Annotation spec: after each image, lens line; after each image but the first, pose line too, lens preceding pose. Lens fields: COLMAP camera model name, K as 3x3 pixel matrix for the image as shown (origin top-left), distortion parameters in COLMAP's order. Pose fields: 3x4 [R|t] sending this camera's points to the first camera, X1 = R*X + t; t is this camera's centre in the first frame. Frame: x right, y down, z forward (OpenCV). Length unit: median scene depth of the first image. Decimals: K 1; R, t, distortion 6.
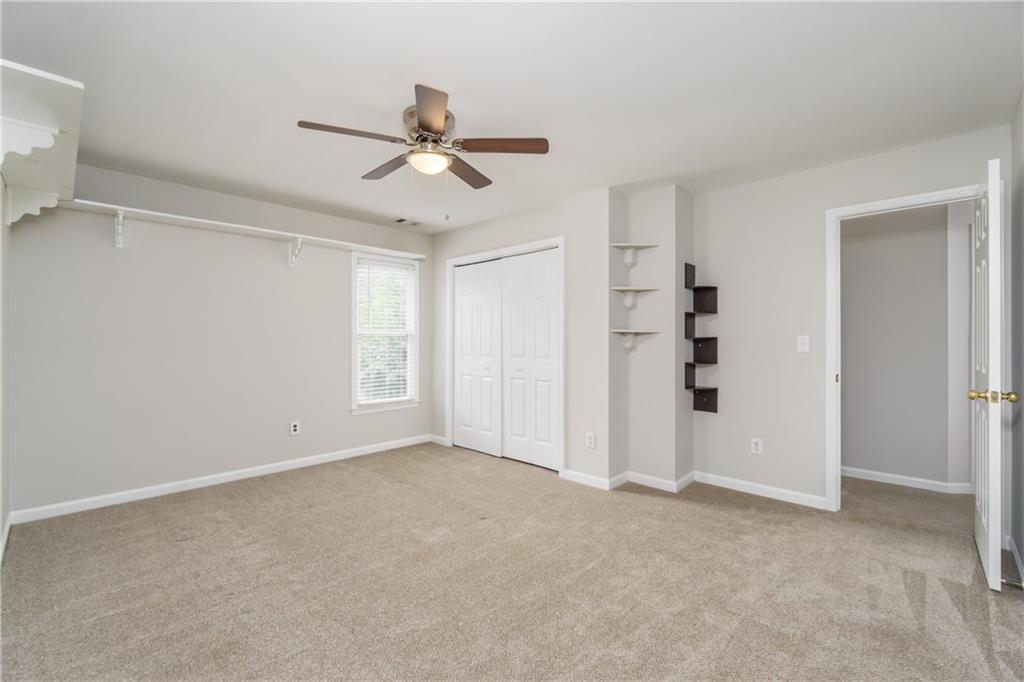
lens RADIAL K [[445.7, 0, 506.3], [0, 445.7, 340.8], [0, 0, 1]] dist [-0.002877, 0.000186]
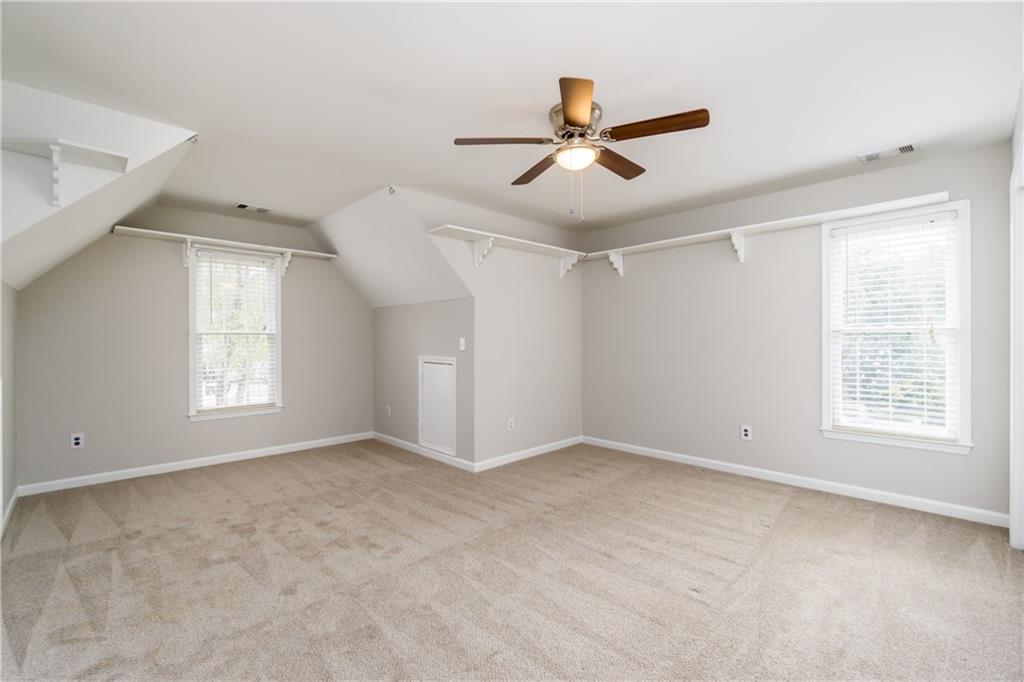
lens RADIAL K [[445.7, 0, 504.1], [0, 445.7, 339.6], [0, 0, 1]] dist [-0.002877, 0.000186]
pose [[-0.044384, 0.000626, -0.999014, 0.445002], [0.003540, 0.999994, 0.000470, -0.002743], [0.999008, -0.003515, -0.044386, 0.485713]]
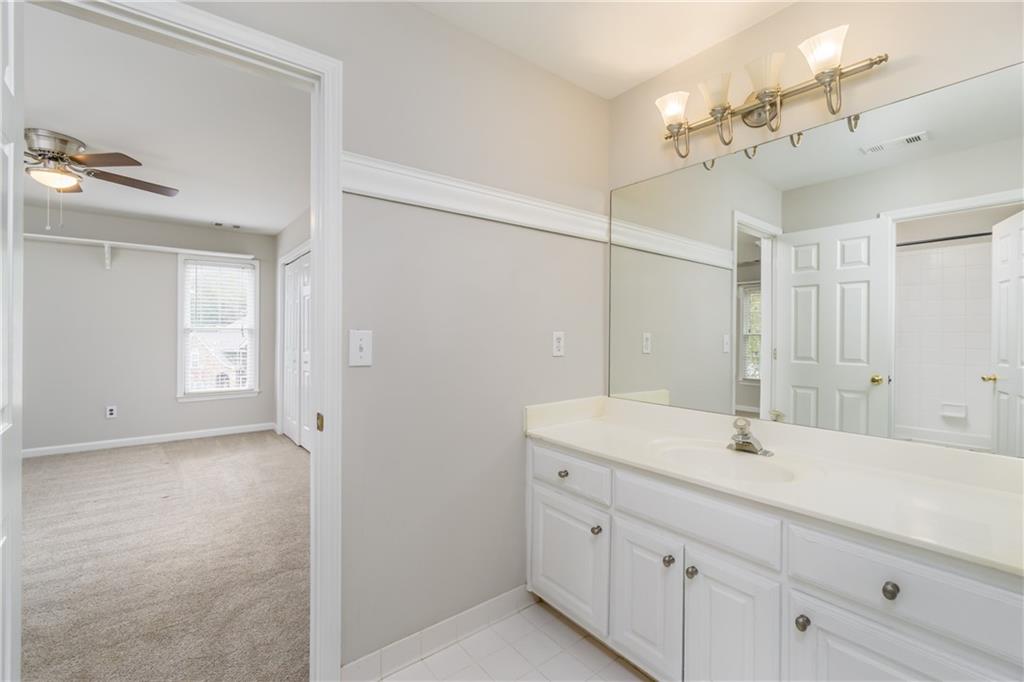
lens RADIAL K [[445.7, 0, 508.9], [0, 445.7, 334.9], [0, 0, 1]] dist [-0.002877, 0.000186]
pose [[0.988439, 0.007675, -0.151425, 0.631020], [-0.006905, 0.999960, 0.005612, -0.011661], [0.151462, -0.004502, 0.988453, 0.035850]]
